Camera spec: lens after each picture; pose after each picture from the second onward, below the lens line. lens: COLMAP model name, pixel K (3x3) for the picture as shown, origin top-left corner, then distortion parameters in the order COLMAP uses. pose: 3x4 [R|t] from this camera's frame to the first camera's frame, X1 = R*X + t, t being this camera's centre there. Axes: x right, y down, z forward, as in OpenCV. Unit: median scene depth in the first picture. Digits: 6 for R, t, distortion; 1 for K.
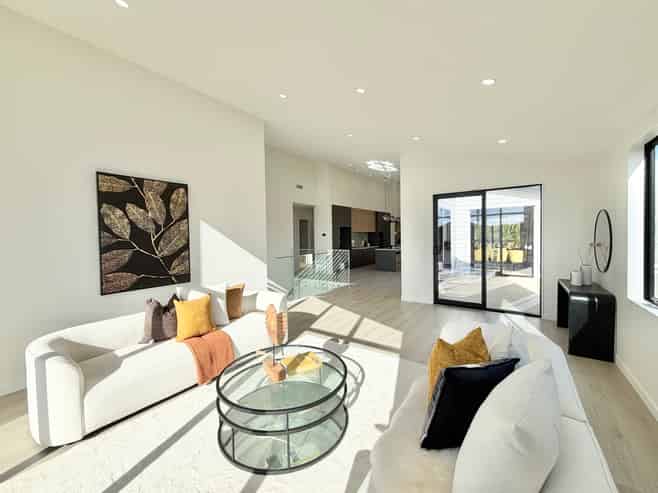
lens RADIAL K [[263.1, 0, 325.3], [0, 263.1, 244.3], [0, 0, 1]] dist [0.001376, -0.000088]
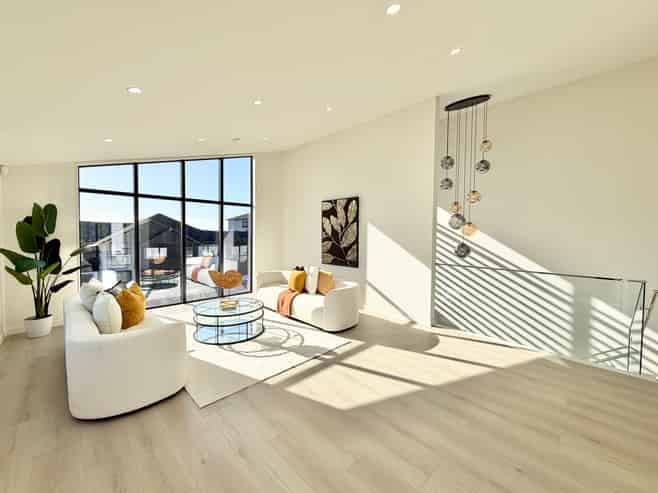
lens RADIAL K [[263.1, 0, 328.5], [0, 263.1, 244.3], [0, 0, 1]] dist [0.001376, -0.000088]
pose [[-0.146491, 0.053492, -0.987765, 0.924415], [-0.039263, 0.997436, 0.059838, -0.060328], [0.988433, 0.047548, -0.144015, 1.134743]]
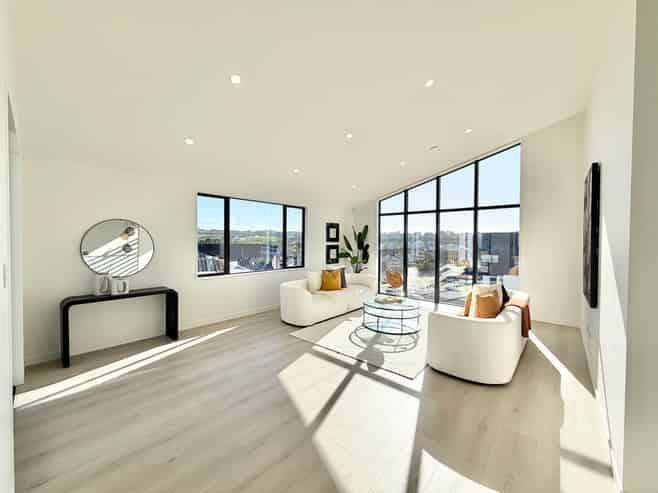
lens RADIAL K [[263.1, 0, 331.5], [0, 263.1, 244.1], [0, 0, 1]] dist [0.001376, -0.000088]
pose [[-0.997075, 0.007067, 0.076104, 0.101306], [0.010498, 0.998942, 0.044773, -0.062330], [-0.075707, 0.045441, -0.996094, 1.861771]]
